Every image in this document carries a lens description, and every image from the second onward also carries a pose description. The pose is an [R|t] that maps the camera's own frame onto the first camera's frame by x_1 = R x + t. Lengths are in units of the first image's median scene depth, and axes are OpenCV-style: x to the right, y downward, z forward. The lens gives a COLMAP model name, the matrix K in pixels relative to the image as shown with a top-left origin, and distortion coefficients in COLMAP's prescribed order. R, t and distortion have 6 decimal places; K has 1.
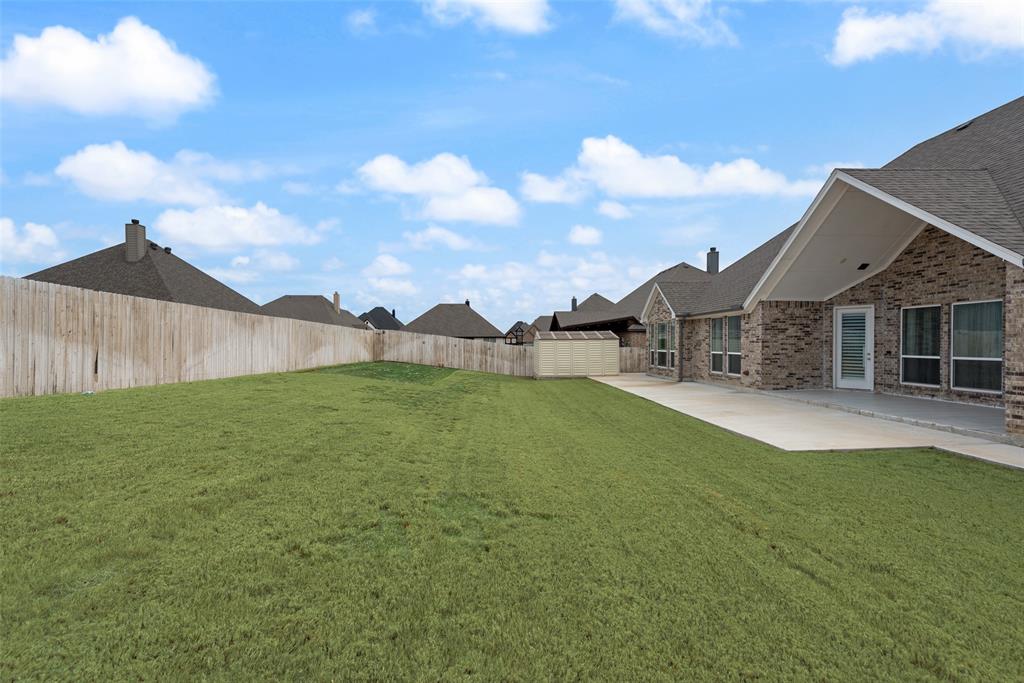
lens RADIAL K [[395.0, 0, 512.0], [0, 395.0, 341.5], [0, 0, 1]] dist [0.000376, -0.000183]
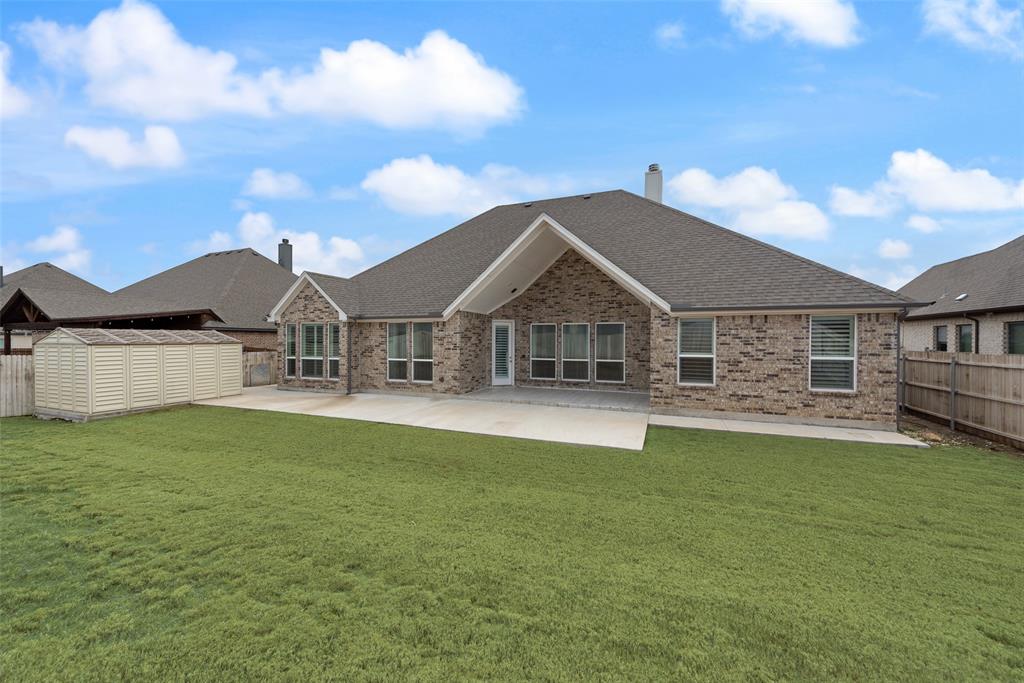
lens RADIAL K [[395.0, 0, 512.0], [0, 395.0, 341.5], [0, 0, 1]] dist [0.000376, -0.000183]
pose [[0.431534, 0.002729, 0.902092, -0.261384], [-0.007918, 0.999968, 0.000762, -0.021610], [-0.902062, -0.007472, 0.431542, 0.413862]]
